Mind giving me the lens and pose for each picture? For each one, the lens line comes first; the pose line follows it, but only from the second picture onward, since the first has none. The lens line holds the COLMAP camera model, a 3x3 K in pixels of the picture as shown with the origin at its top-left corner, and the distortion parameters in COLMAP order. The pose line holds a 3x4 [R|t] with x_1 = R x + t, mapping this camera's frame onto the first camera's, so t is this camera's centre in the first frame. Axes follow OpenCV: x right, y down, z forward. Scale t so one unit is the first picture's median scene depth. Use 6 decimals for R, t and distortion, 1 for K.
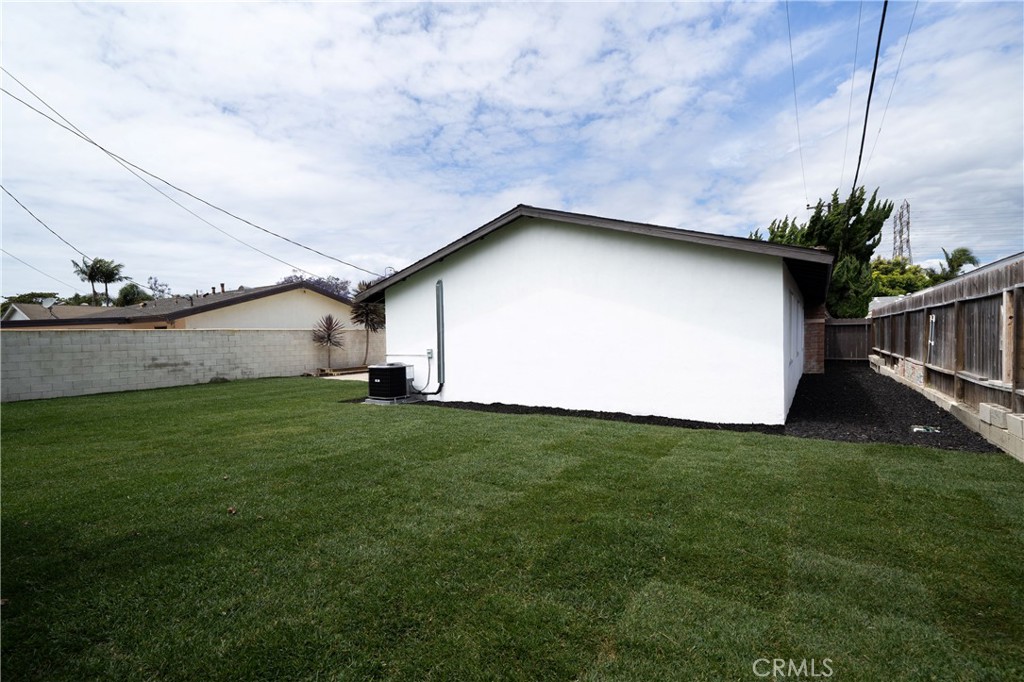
lens RADIAL K [[464.1, 0, 512.0], [0, 464.1, 341.0], [0, 0, 1]] dist [0.001314, 0.000120]
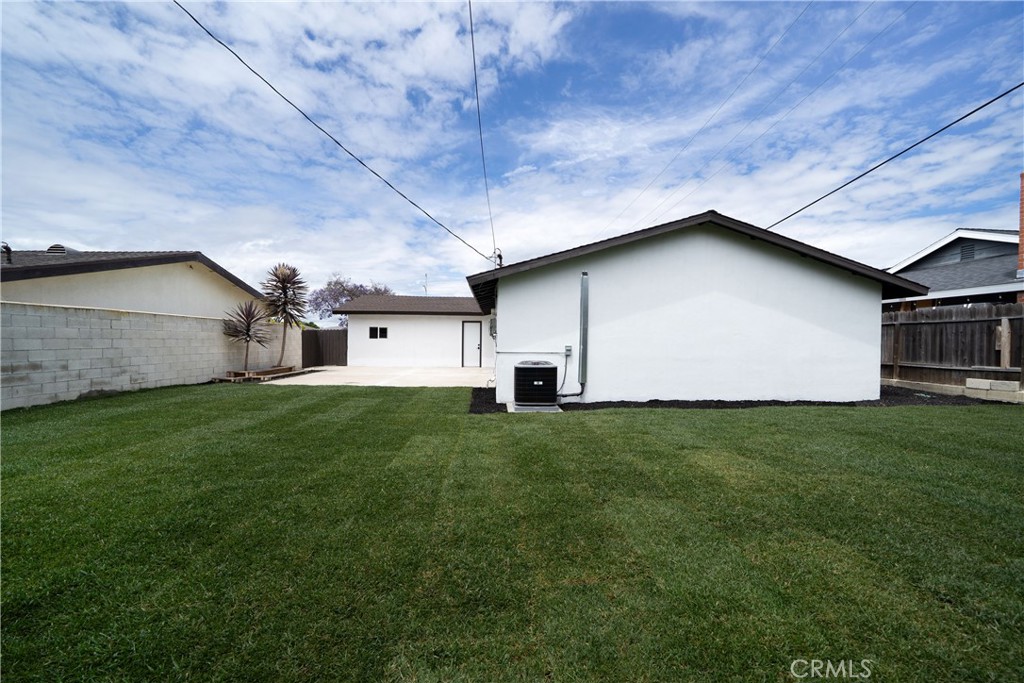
lens RADIAL K [[362.2, 0, 509.8], [0, 362.2, 346.3], [0, 0, 1]] dist [-0.019569, 0.000319]
pose [[0.818611, 0.018628, 0.574047, -0.485337], [-0.018550, 0.999810, -0.005991, 0.017362], [-0.574049, -0.005744, 0.818801, 0.347477]]
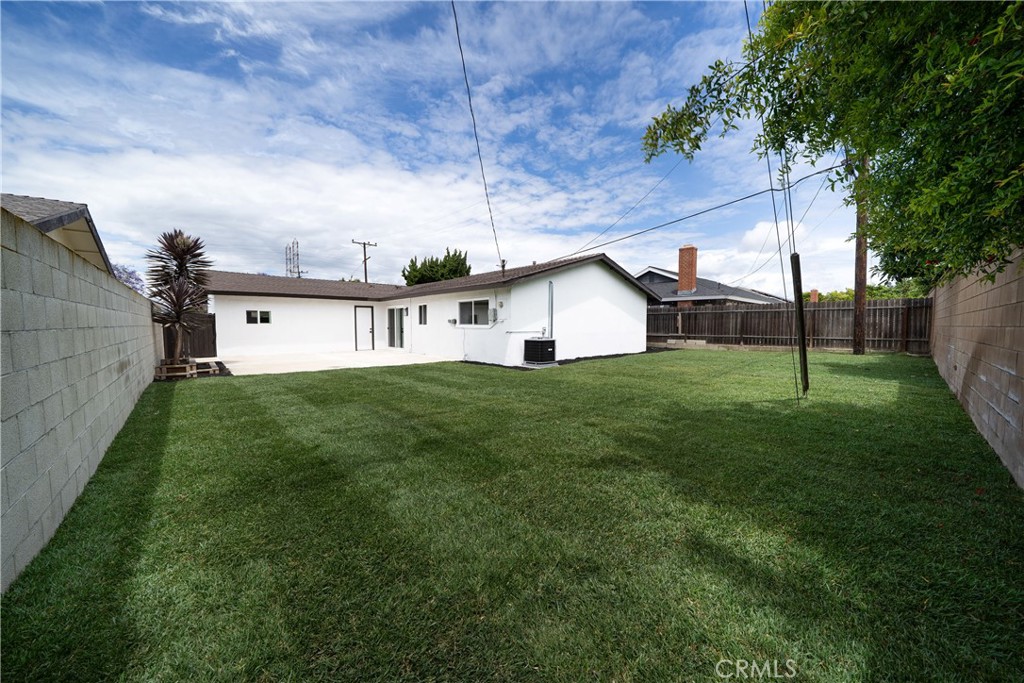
lens RADIAL K [[362.2, 0, 509.8], [0, 362.2, 346.3], [0, 0, 1]] dist [-0.019569, 0.000319]
pose [[0.267201, -0.036312, 0.962956, -0.931222], [0.006544, 0.999335, 0.035868, 0.025182], [-0.963619, -0.003283, 0.267261, 0.572364]]
